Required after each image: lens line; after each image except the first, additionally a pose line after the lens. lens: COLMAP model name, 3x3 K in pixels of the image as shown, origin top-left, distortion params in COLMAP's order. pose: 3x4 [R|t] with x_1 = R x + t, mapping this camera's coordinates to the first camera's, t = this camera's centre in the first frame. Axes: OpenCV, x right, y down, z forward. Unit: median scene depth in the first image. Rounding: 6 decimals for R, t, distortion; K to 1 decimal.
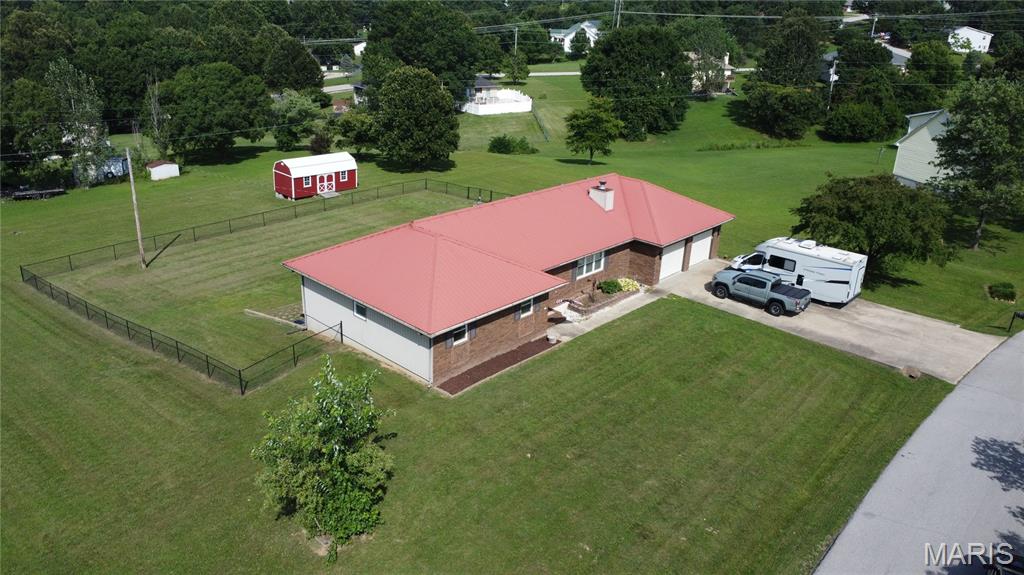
lens RADIAL K [[738.5, 0, 508.2], [0, 738.5, 283.2], [0, 0, 1]] dist [-0.030741, -0.004317]
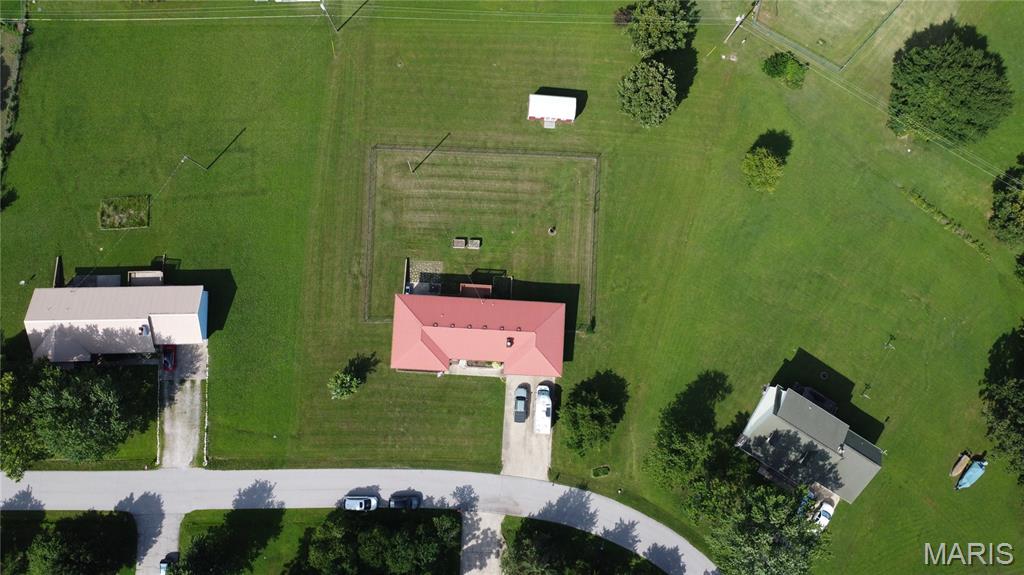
lens RADIAL K [[738.5, 0, 508.2], [0, 738.5, 283.2], [0, 0, 1]] dist [-0.030741, -0.004317]
pose [[0.645264, 0.761176, -0.065152, 0.091055], [-0.295730, 0.327505, 0.897376, -1.666160], [0.704399, -0.559778, 0.436430, 0.006149]]
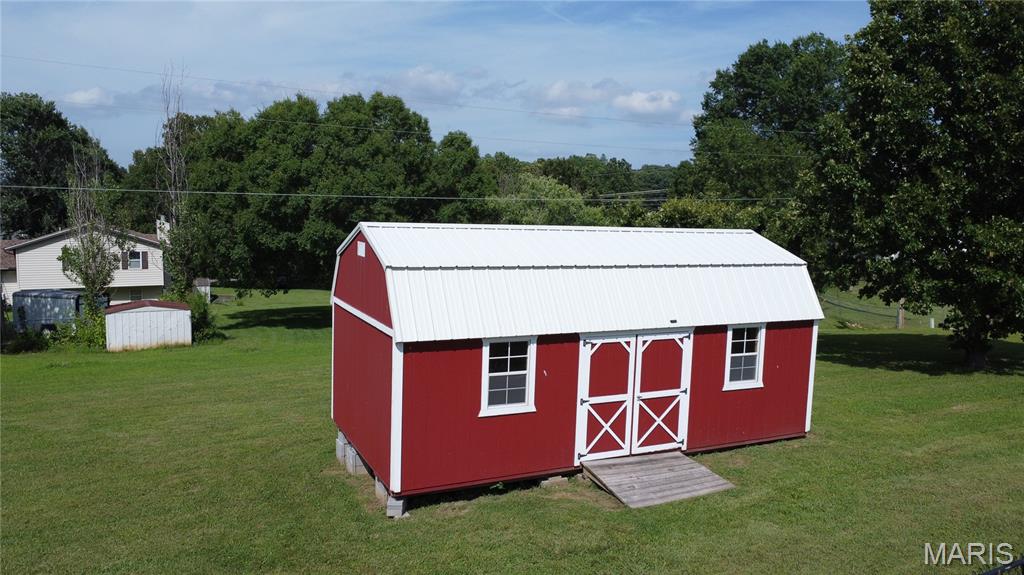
lens RADIAL K [[738.5, 0, 508.2], [0, 738.5, 283.2], [0, 0, 1]] dist [-0.030741, -0.004317]
pose [[0.937166, 0.008692, -0.348775, -0.249143], [-0.105702, 0.959777, -0.260105, -0.131825], [0.332485, 0.280628, 0.900390, 0.965334]]
